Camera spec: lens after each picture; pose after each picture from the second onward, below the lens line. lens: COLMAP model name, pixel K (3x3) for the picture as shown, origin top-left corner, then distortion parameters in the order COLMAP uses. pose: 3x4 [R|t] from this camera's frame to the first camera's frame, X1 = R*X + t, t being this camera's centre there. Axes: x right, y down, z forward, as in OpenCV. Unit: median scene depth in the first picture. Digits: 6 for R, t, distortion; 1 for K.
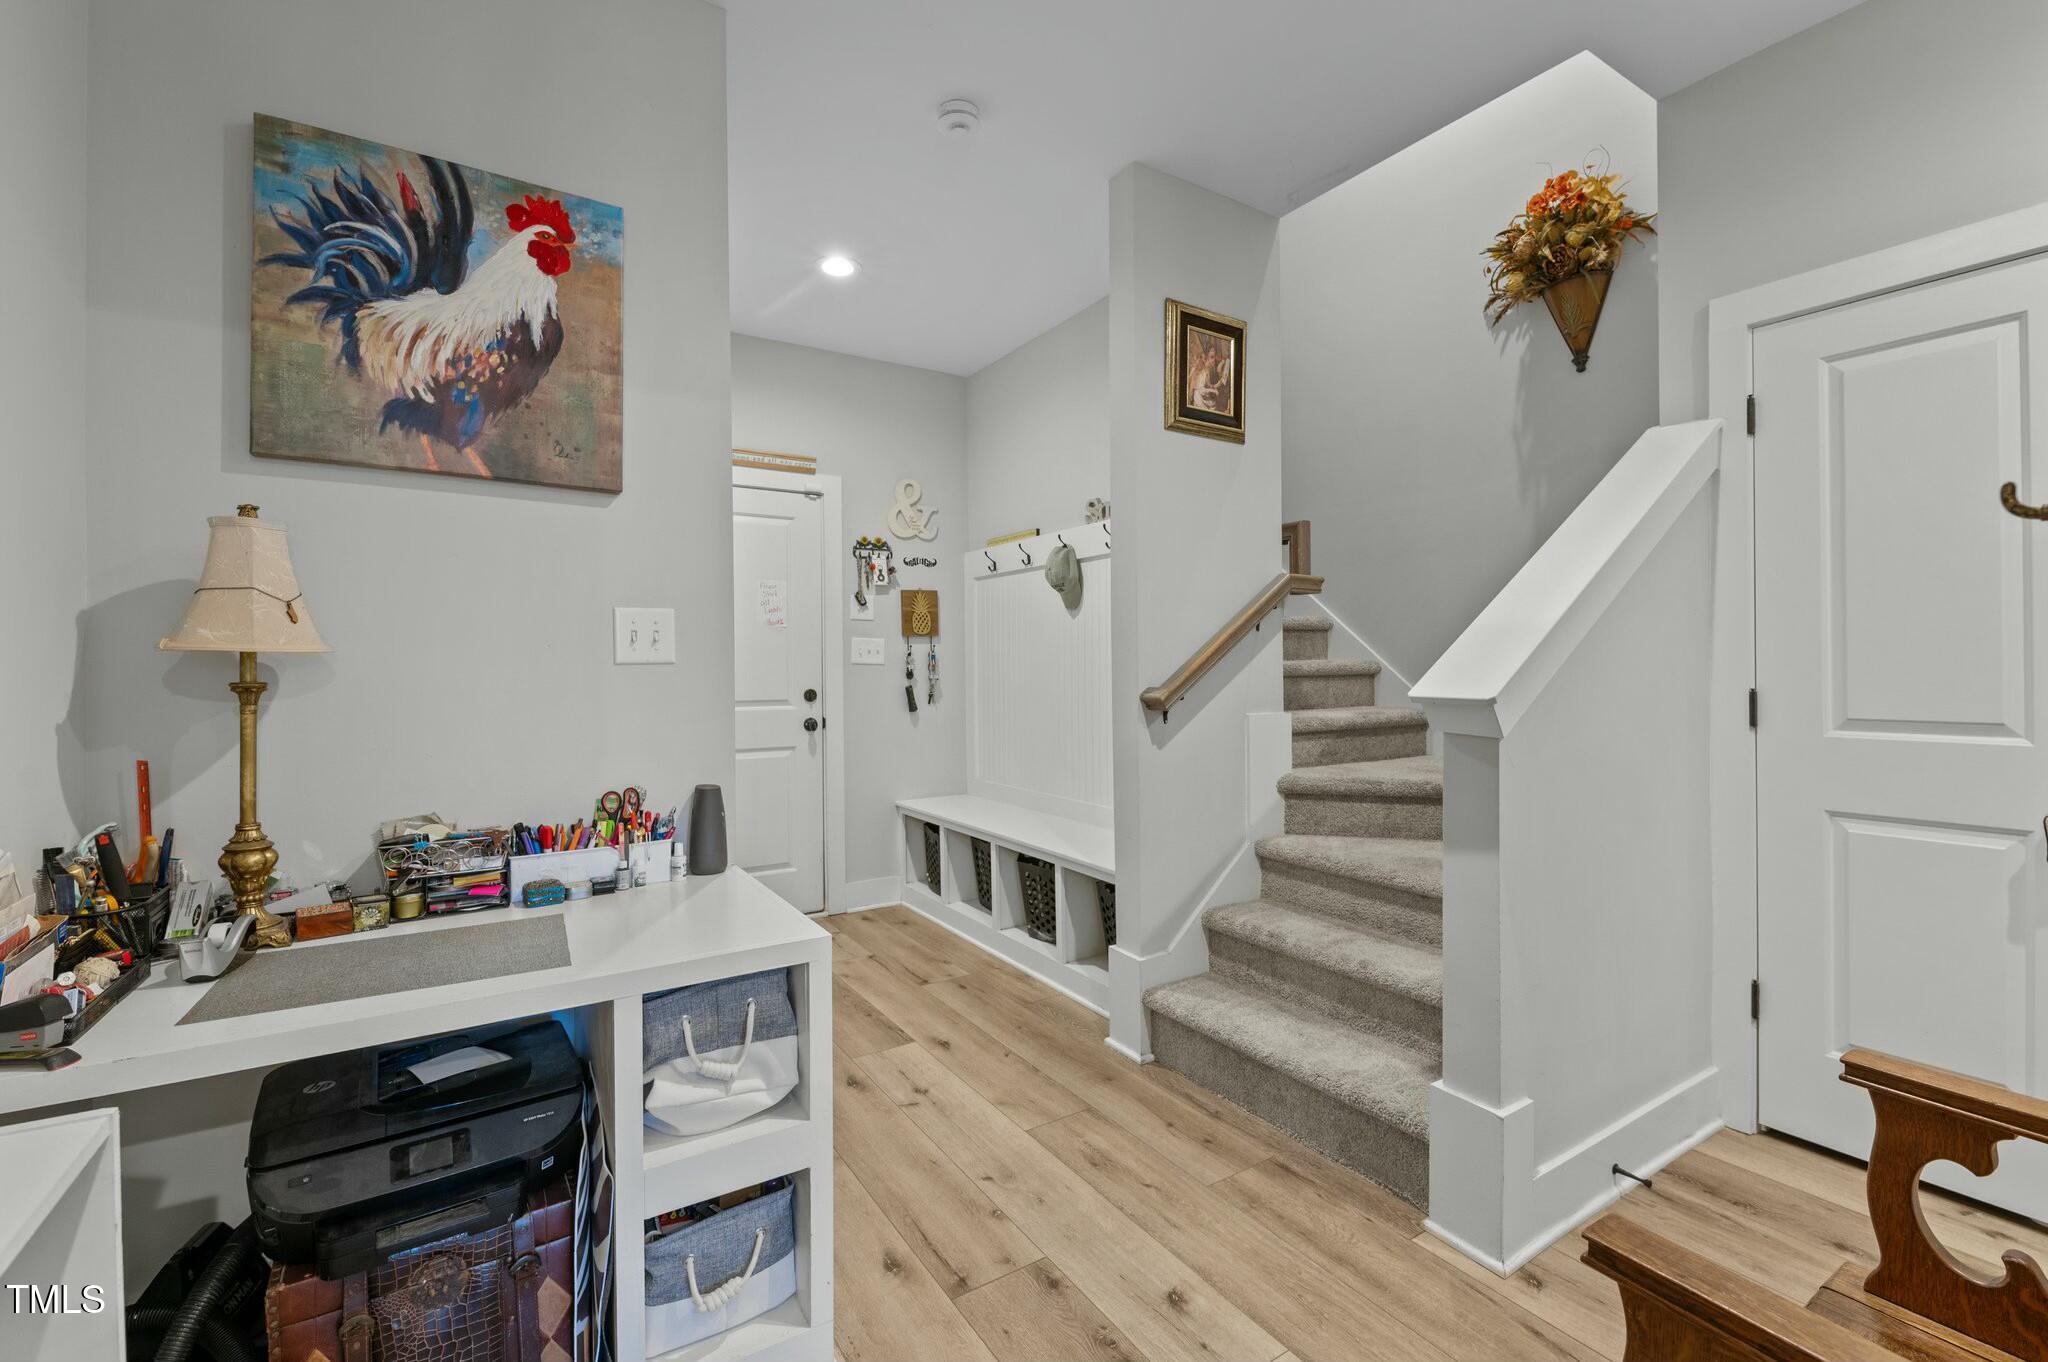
lens RADIAL K [[912.8, 0, 1017.0], [0, 912.8, 668.0], [0, 0, 1]] dist [0.015245, -0.002214]
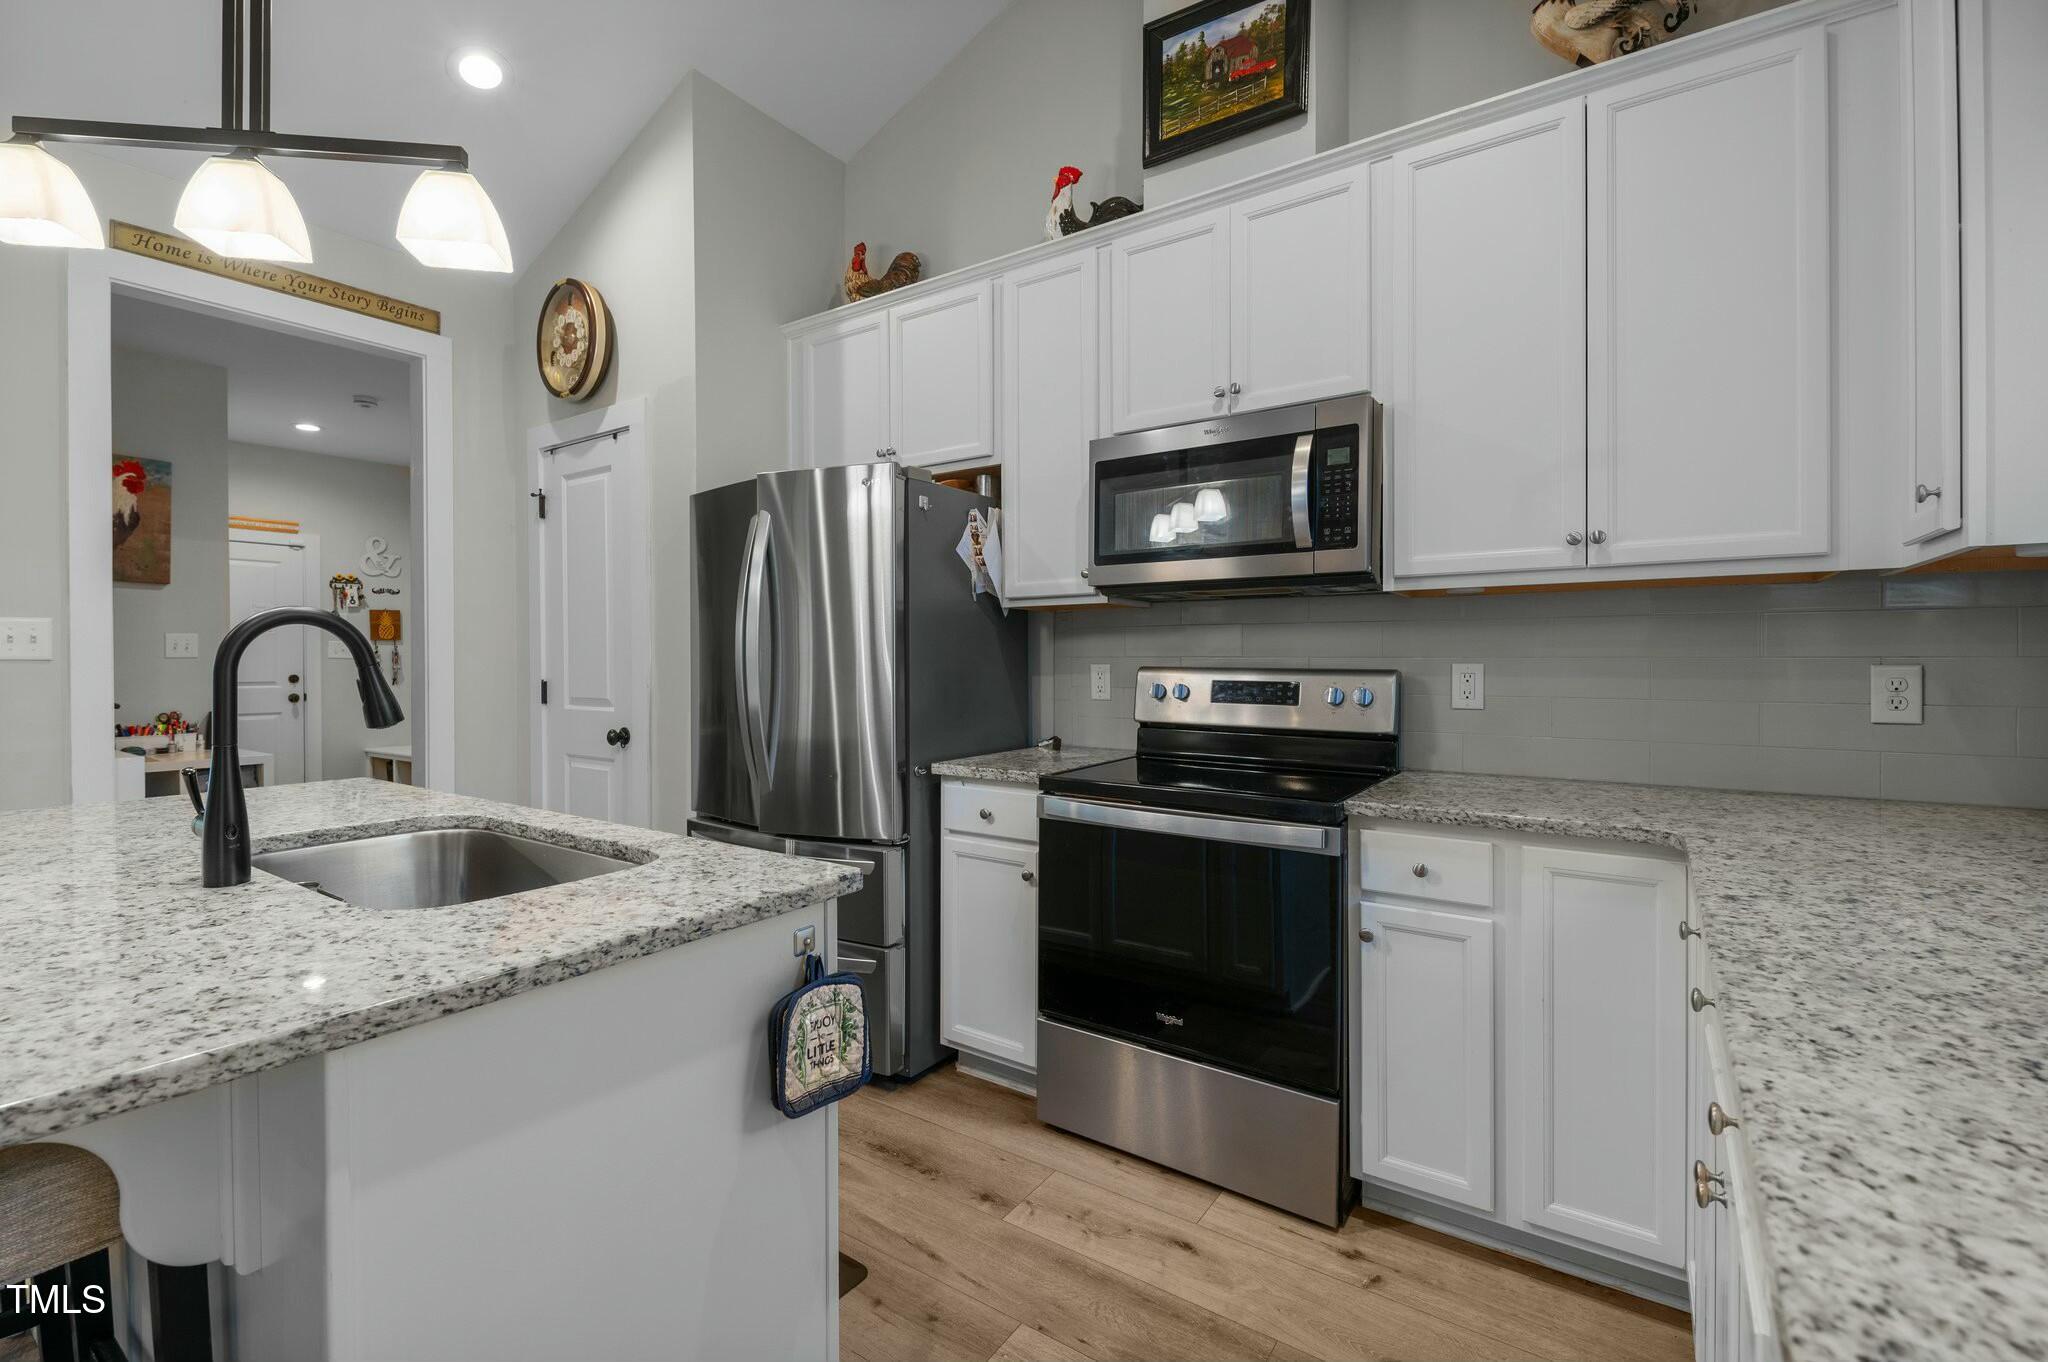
lens RADIAL K [[912.8, 0, 1001.3], [0, 912.8, 660.0], [0, 0, 1]] dist [0.015245, -0.002214]
pose [[0.922435, 0.002358, 0.386144, 0.269672], [-0.000715, 0.999990, -0.004399, 0.004407], [-0.386151, 0.003782, 0.922428, -0.872638]]
